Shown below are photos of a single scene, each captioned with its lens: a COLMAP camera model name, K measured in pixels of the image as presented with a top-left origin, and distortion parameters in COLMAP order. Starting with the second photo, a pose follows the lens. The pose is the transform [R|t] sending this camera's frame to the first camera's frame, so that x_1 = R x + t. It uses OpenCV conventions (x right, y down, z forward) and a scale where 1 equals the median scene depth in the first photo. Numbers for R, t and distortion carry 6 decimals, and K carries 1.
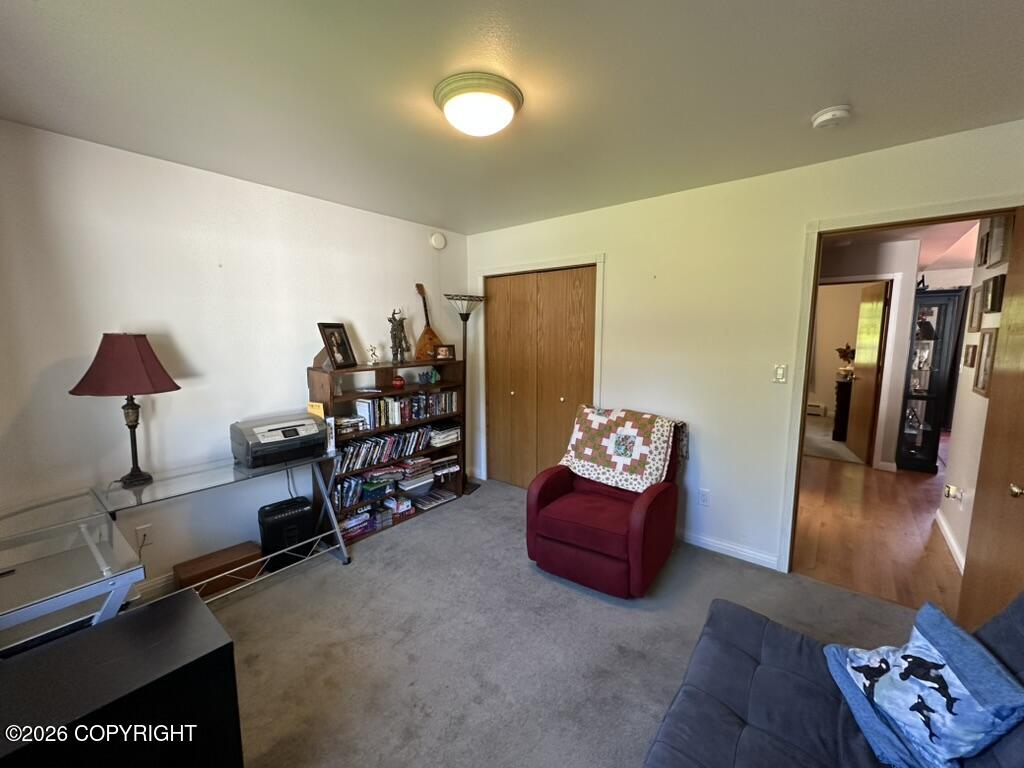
lens RADIAL K [[408.9, 0, 509.4], [0, 408.9, 381.7], [0, 0, 1]] dist [-0.001541, -0.000372]
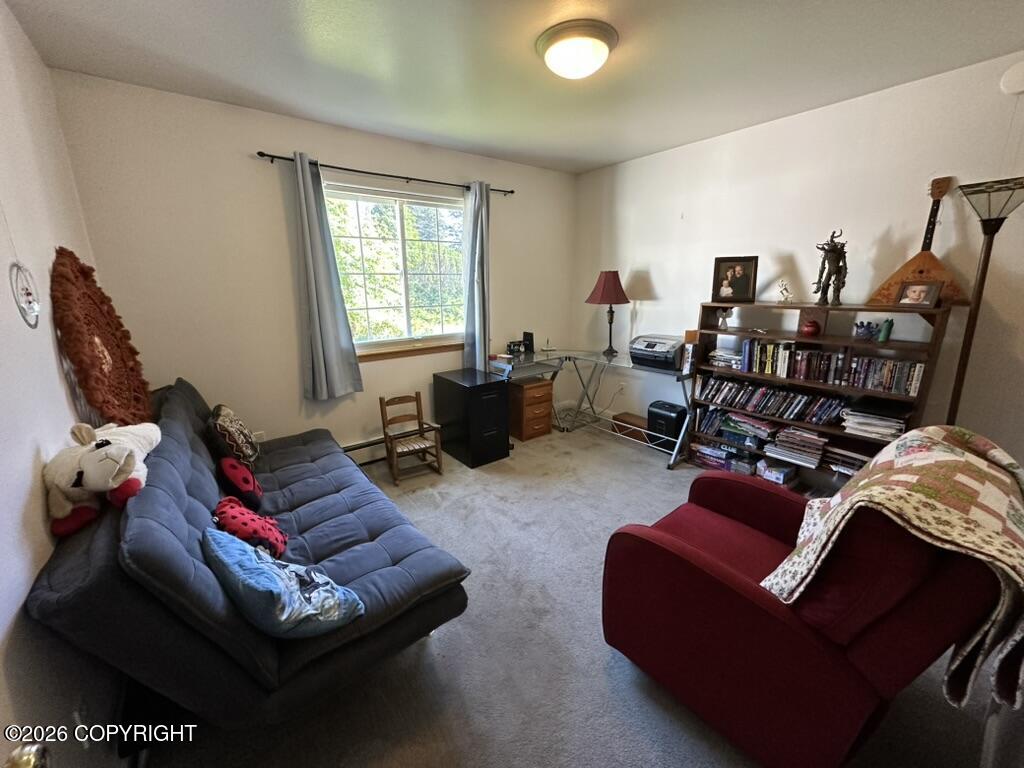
lens RADIAL K [[408.9, 0, 510.4], [0, 408.9, 384.8], [0, 0, 1]] dist [-0.001541, -0.000372]
pose [[-0.218885, 0.250657, -0.943006, 0.701456], [-0.098842, 0.955775, 0.276994, -0.063344], [0.970731, 0.153838, -0.184430, 0.682519]]
